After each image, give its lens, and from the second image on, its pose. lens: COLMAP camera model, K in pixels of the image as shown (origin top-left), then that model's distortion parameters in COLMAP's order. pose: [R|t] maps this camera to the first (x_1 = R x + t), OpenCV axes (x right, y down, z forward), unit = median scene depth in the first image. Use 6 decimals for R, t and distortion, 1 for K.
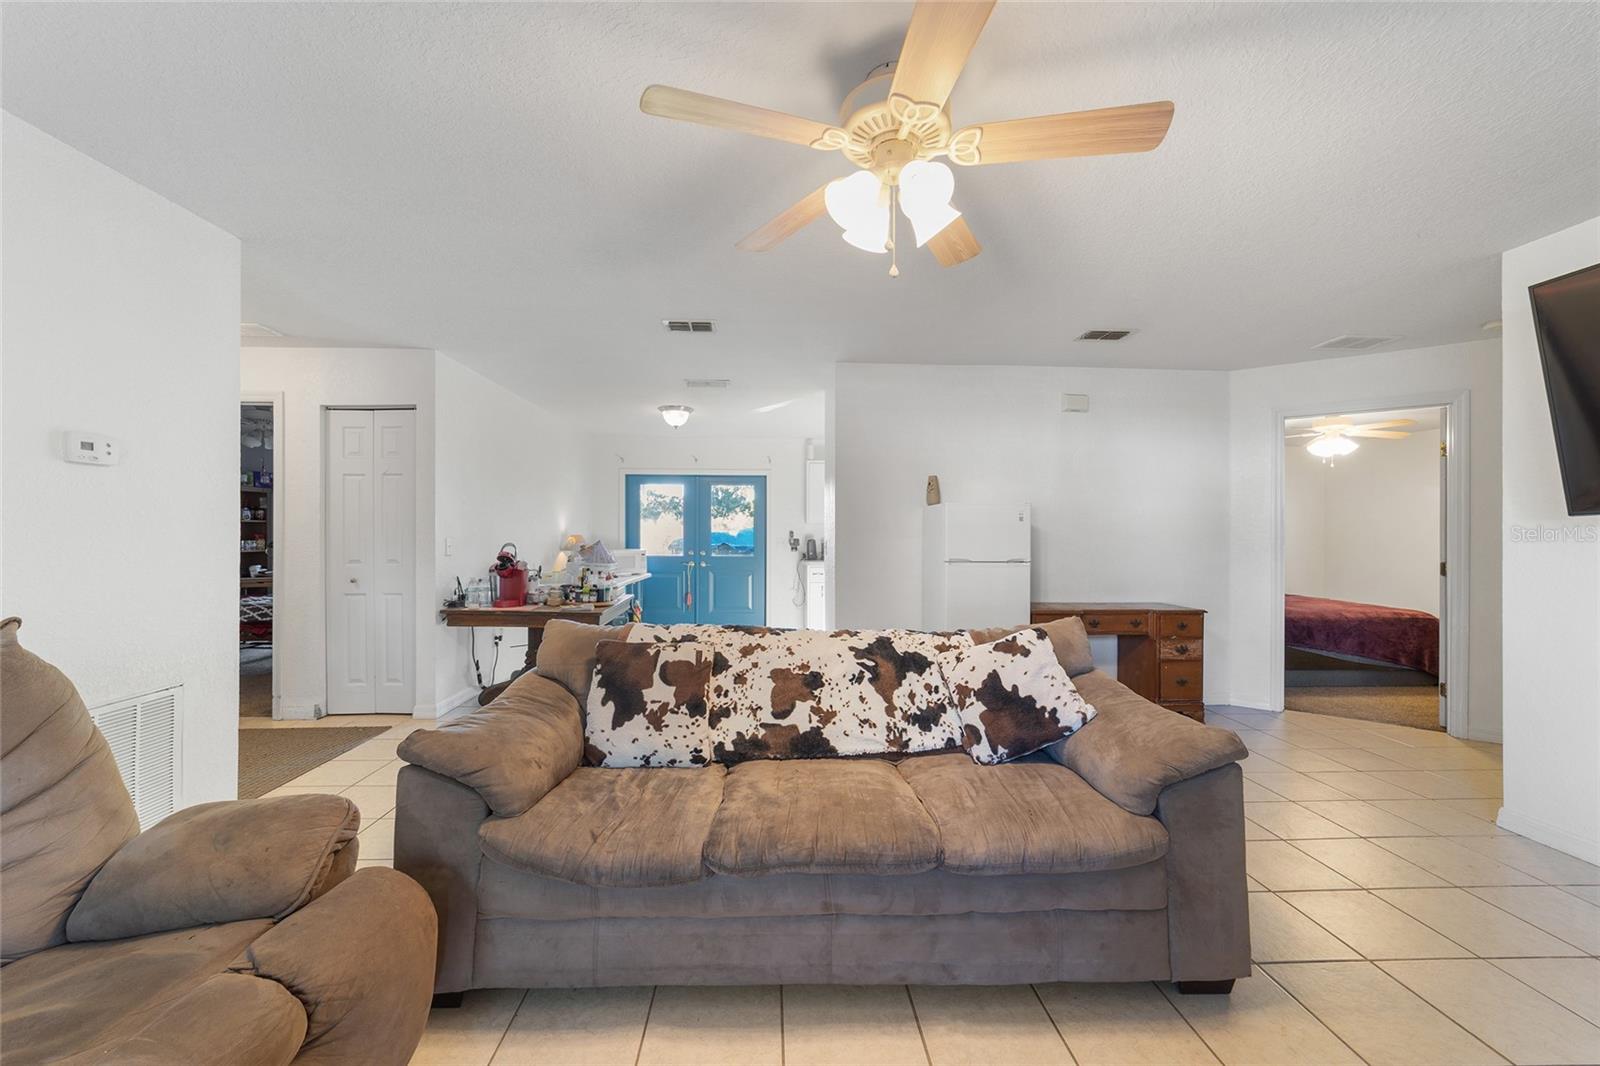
lens RADIAL K [[617.7, 0, 802.1], [0, 617.7, 533.7], [0, 0, 1]] dist [-0.016377, 0.008106]
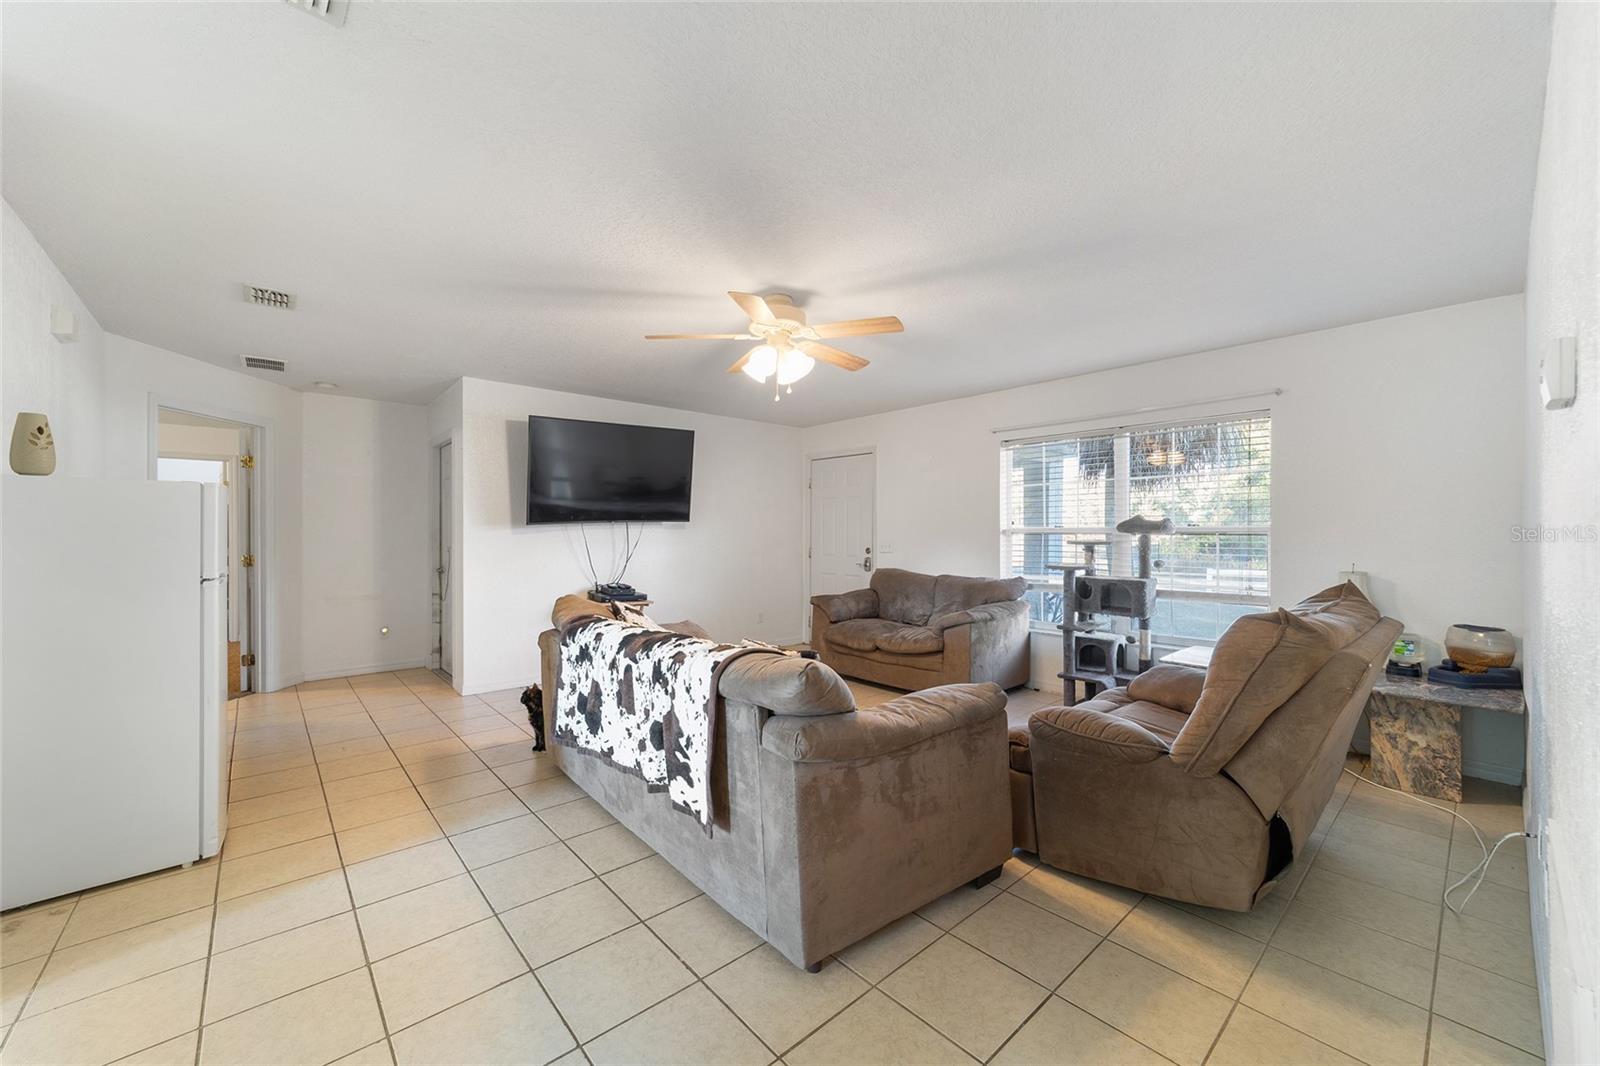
lens RADIAL K [[617.7, 0, 802.1], [0, 617.7, 533.7], [0, 0, 1]] dist [-0.016377, 0.008106]
pose [[-0.627097, -0.004103, 0.778930, -1.077524], [-0.004948, 0.999987, 0.001284, -0.006186], [-0.778925, -0.003049, -0.627109, 1.653485]]
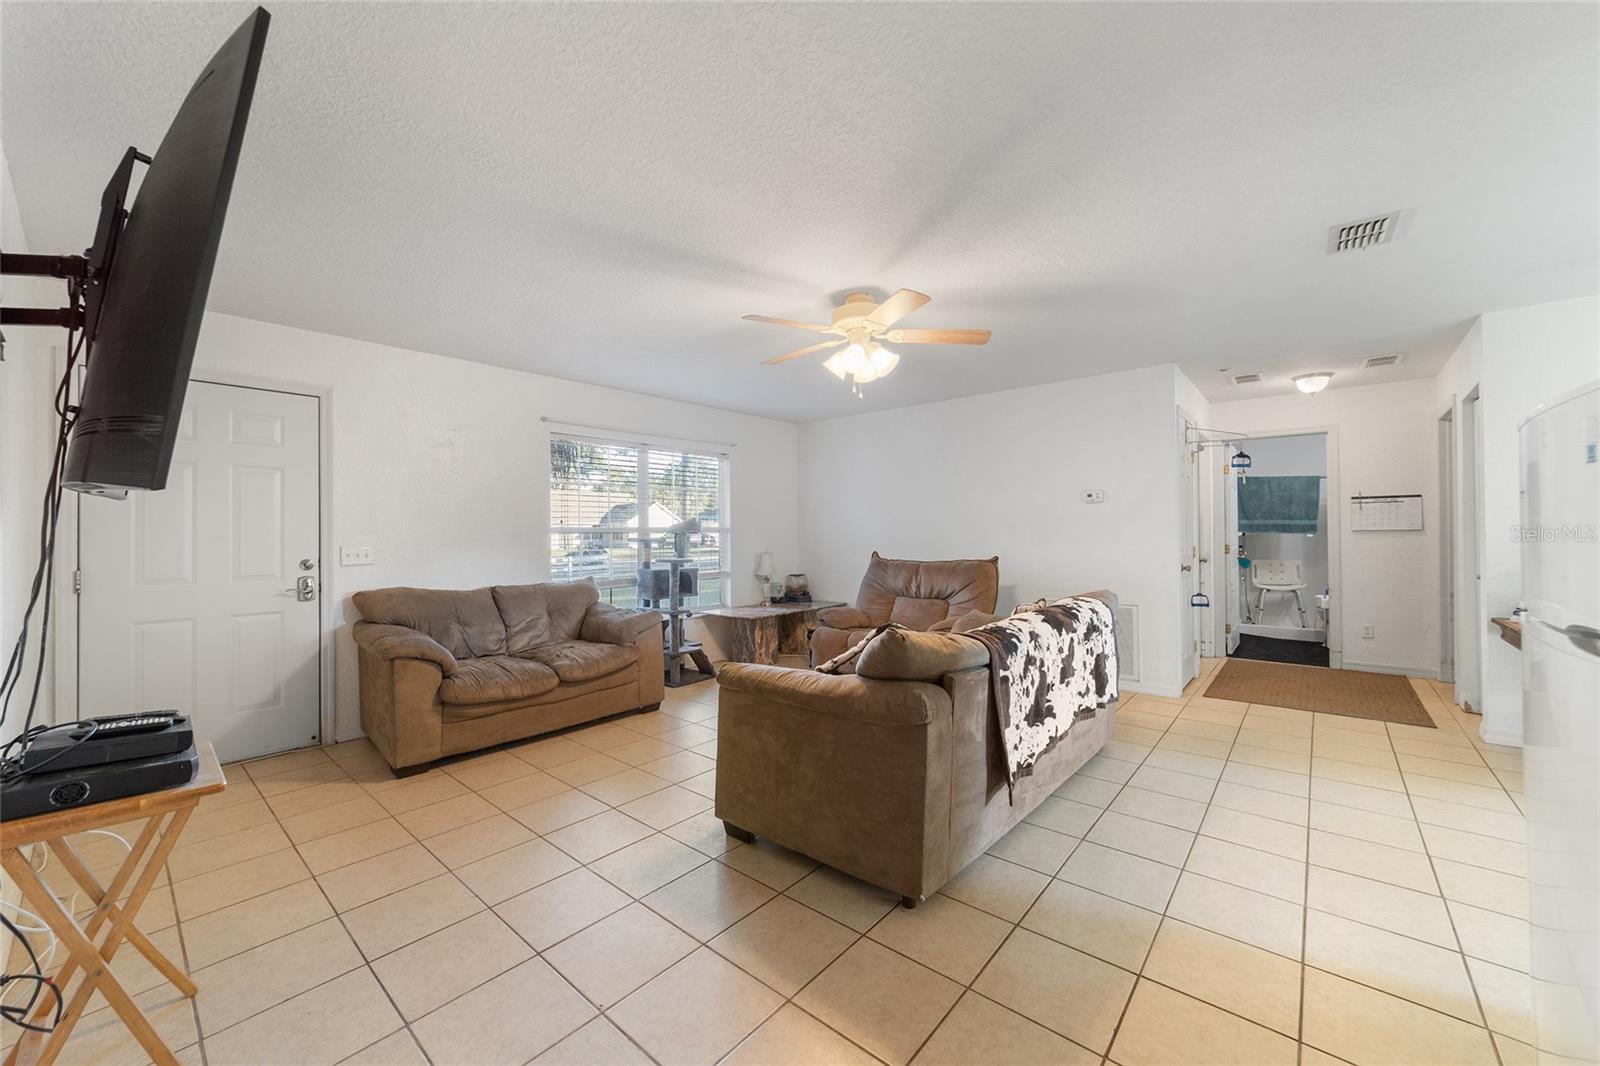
lens RADIAL K [[613.9, 0, 802.5], [0, 613.9, 533.4], [0, 0, 1]] dist [-0.016617, 0.007194]
pose [[-0.686644, 0.002910, -0.726988, 1.288568], [0.007347, 0.999969, -0.002937, 0.006403], [0.726957, -0.007358, -0.686644, 1.684933]]
